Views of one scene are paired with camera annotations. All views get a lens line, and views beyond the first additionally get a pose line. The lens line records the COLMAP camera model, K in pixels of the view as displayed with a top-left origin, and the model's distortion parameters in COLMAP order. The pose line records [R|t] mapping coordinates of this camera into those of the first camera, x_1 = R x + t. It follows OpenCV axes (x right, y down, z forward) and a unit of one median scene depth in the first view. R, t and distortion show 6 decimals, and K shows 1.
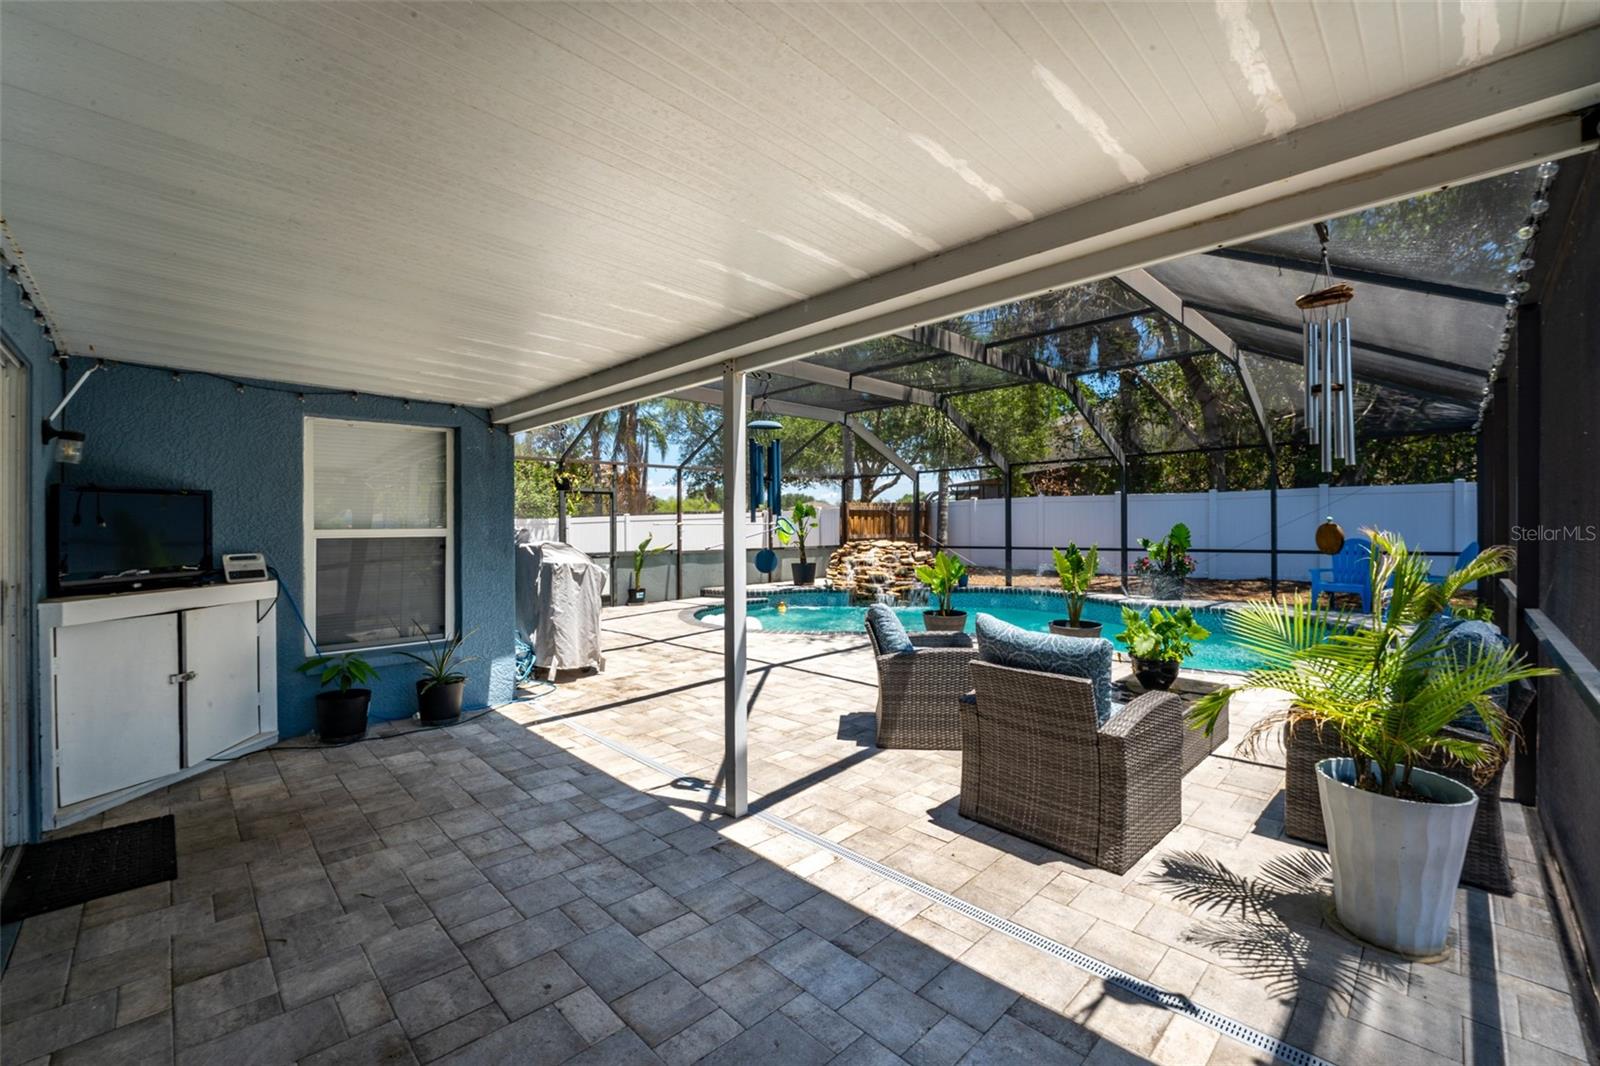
lens RADIAL K [[672.3, 0, 768.7], [0, 672.3, 521.0], [0, 0, 1]] dist [-0.023418, 0.001770]
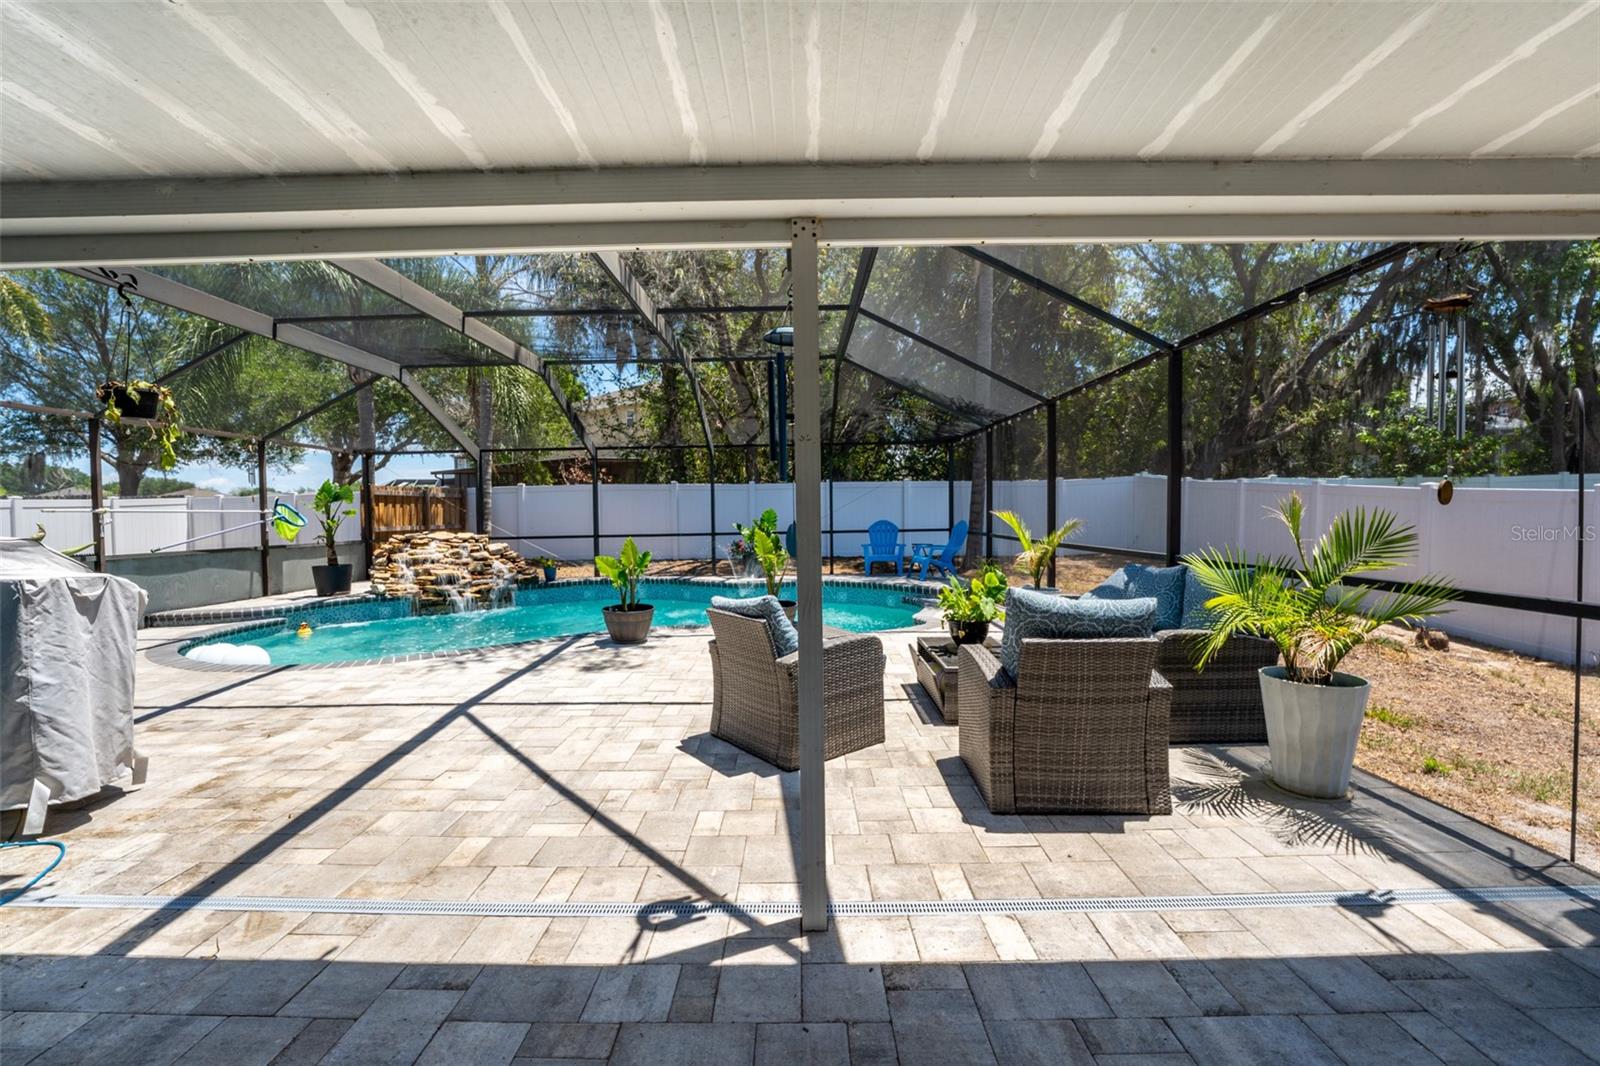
lens RADIAL K [[672.3, 0, 808.7], [0, 672.3, 532.4], [0, 0, 1]] dist [-0.023418, 0.001770]
pose [[0.681973, -0.022728, 0.731024, -0.334917], [0.002947, 0.999594, 0.028328, 0.023088], [-0.731372, -0.017165, 0.681763, 0.364090]]
